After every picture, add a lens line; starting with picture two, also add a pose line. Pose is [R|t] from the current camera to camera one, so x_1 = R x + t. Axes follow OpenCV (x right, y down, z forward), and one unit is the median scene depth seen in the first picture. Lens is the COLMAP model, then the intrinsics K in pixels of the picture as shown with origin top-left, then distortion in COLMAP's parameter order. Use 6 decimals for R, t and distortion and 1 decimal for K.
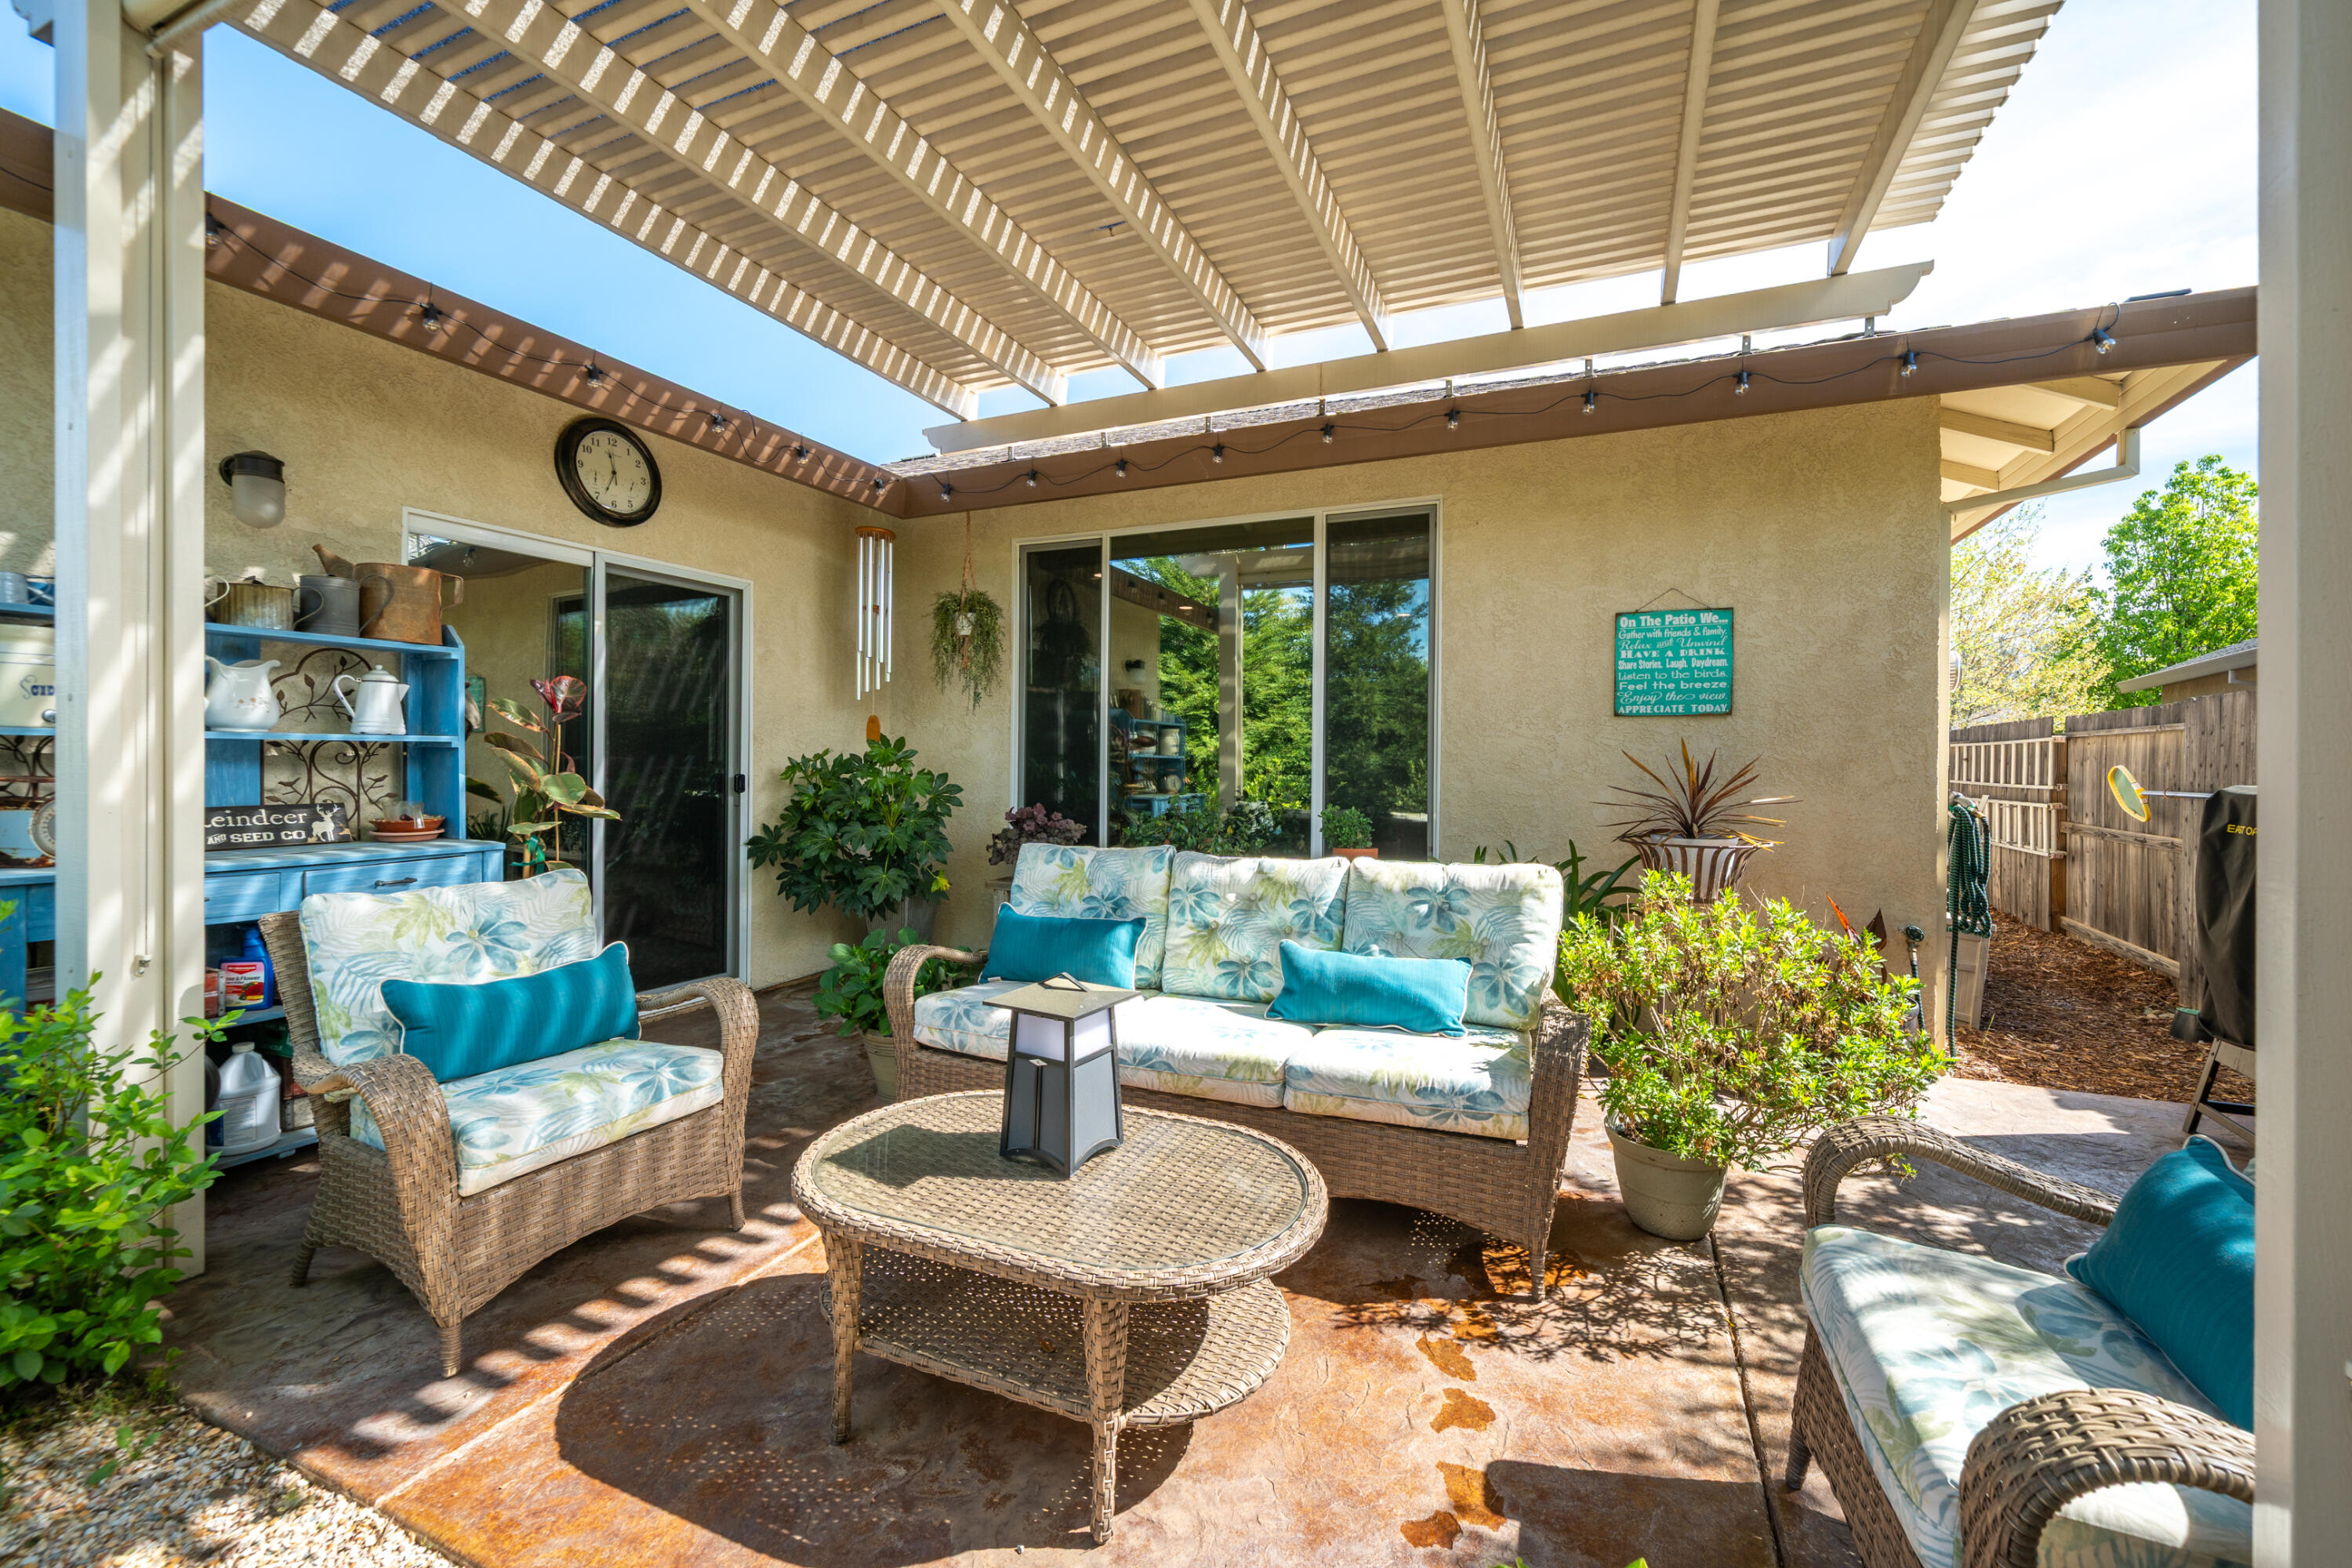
lens RADIAL K [[959.9, 0, 1179.9], [0, 959.9, 748.6], [0, 0, 1]] dist [-0.001345, -0.000267]
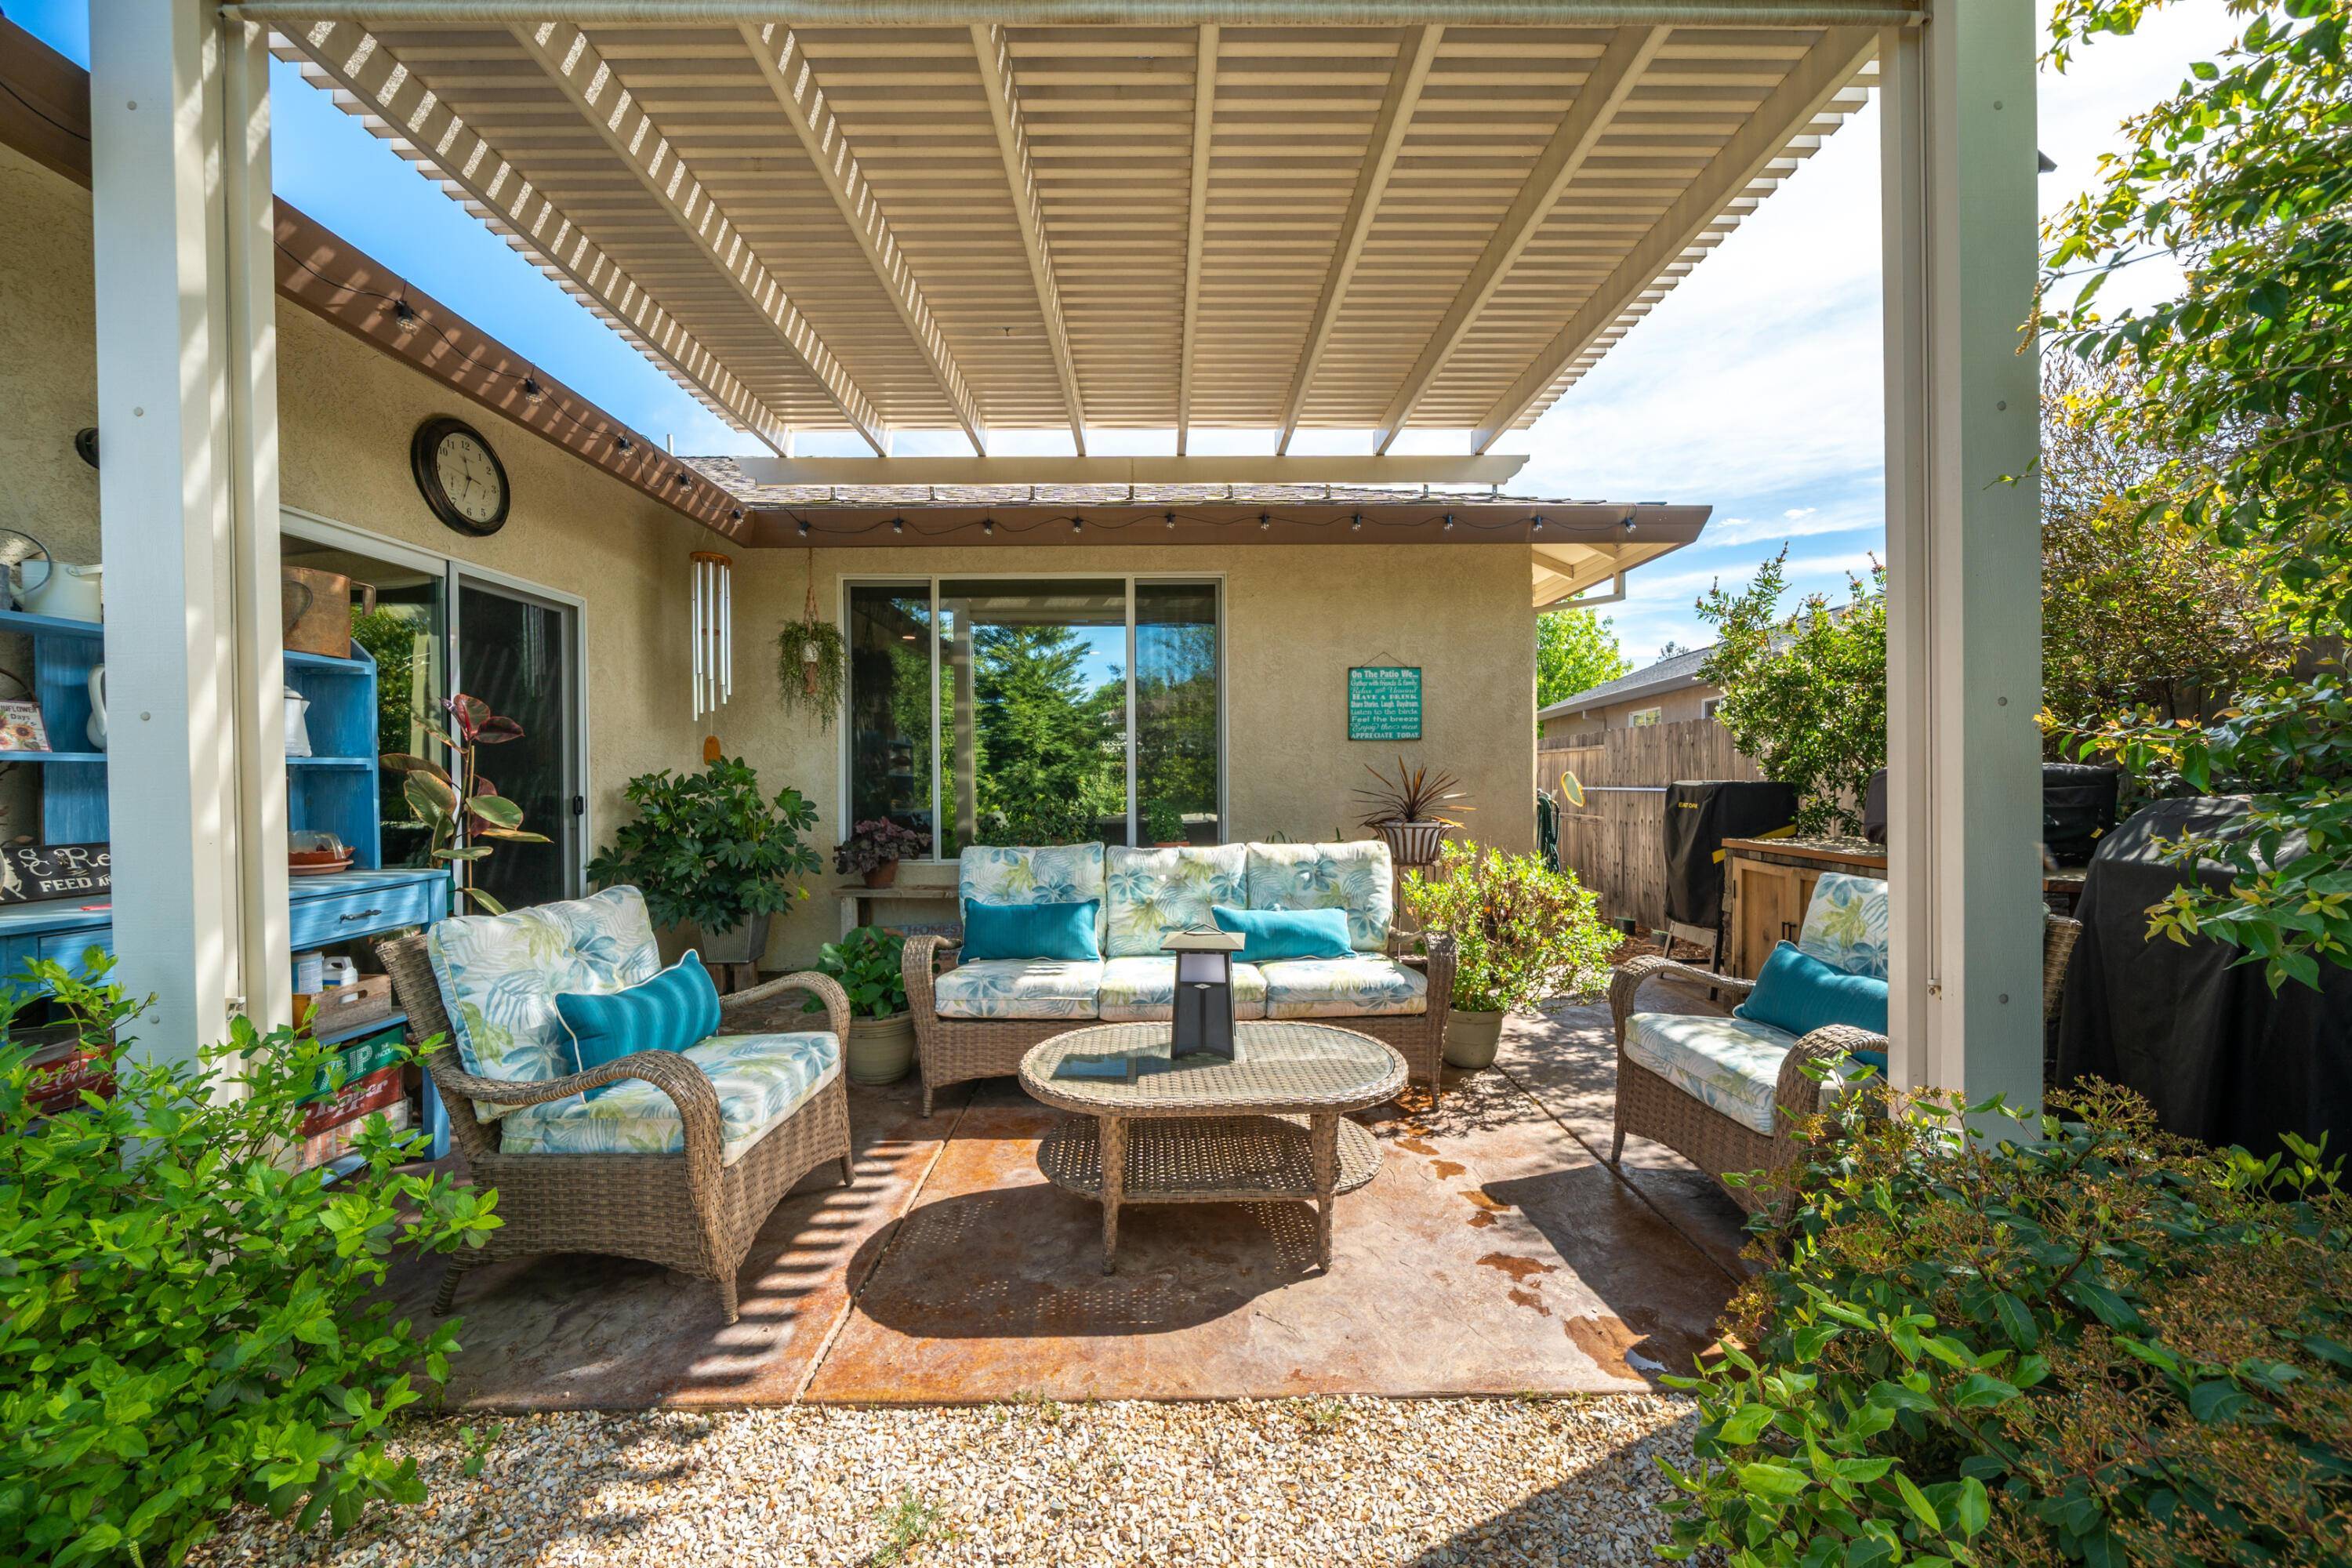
lens RADIAL K [[878.1, 0, 1169.4], [0, 878.1, 768.4], [0, 0, 1]] dist [-0.000925, -0.002413]
pose [[0.909978, -0.009881, 0.414538, -0.460182], [0.008871, 0.999951, 0.004361, -0.000054], [-0.414561, -0.000291, 0.910021, -0.099670]]
